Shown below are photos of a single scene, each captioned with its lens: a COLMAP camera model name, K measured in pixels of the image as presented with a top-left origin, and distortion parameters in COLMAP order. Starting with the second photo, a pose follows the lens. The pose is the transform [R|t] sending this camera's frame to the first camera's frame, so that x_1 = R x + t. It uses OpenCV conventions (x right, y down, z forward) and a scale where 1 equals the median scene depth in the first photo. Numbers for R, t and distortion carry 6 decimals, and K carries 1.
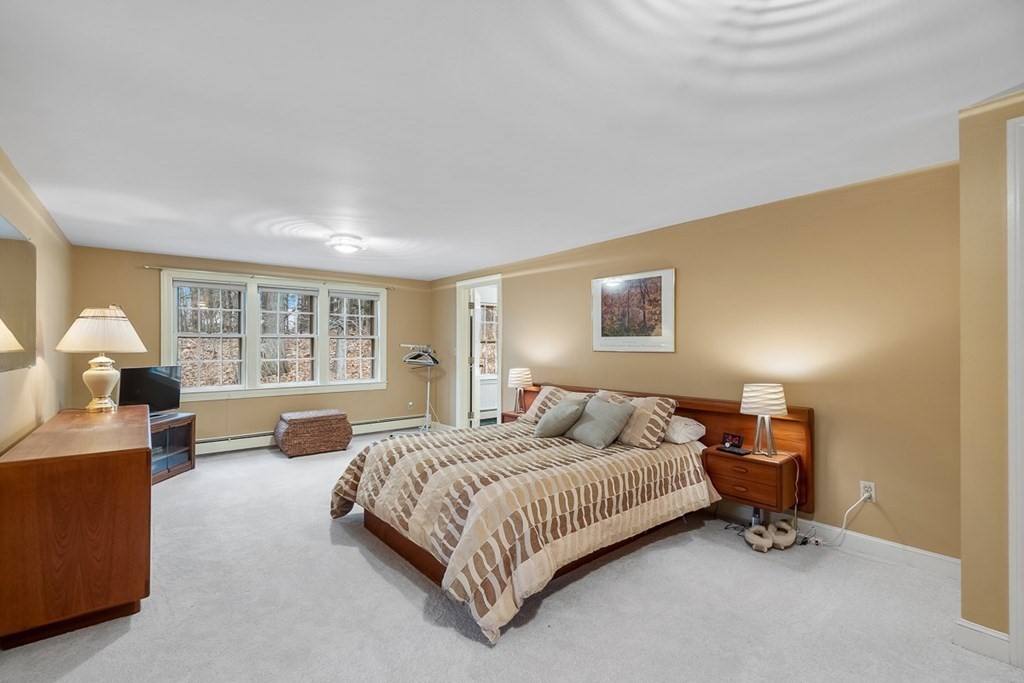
lens RADIAL K [[445.4, 0, 513.0], [0, 445.4, 344.3], [0, 0, 1]] dist [-0.002693, -0.000564]
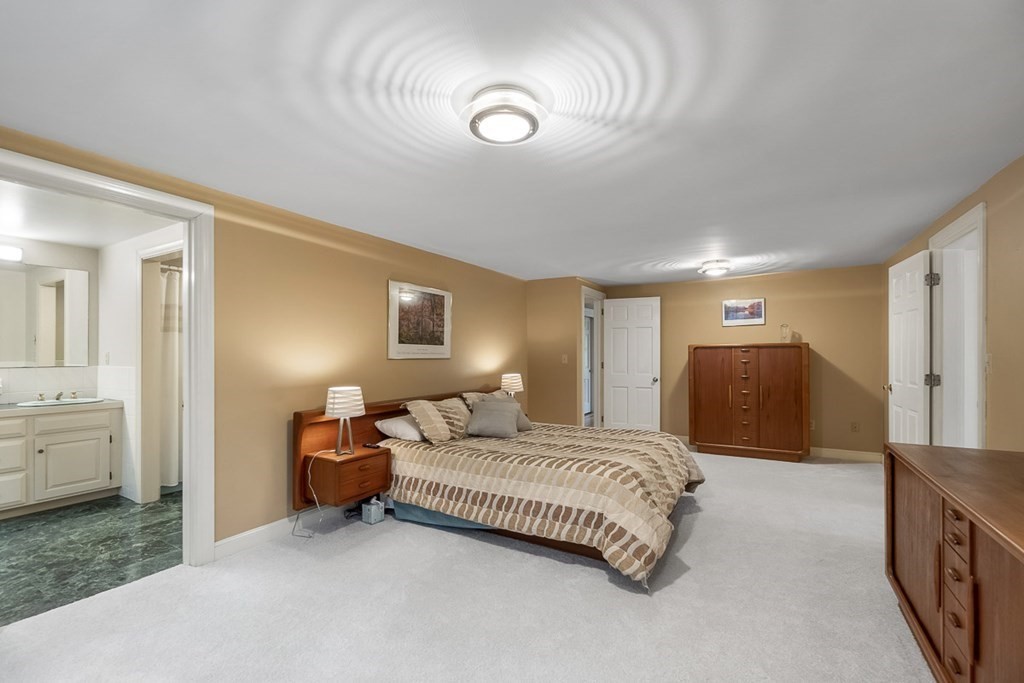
lens RADIAL K [[445.4, 0, 510.5], [0, 445.4, 352.0], [0, 0, 1]] dist [-0.002693, -0.000564]
pose [[-0.332824, 0.005679, 0.942972, -0.832374], [-0.002539, 0.999973, -0.006919, 0.007079], [-0.942986, -0.004697, -0.332800, 1.184824]]
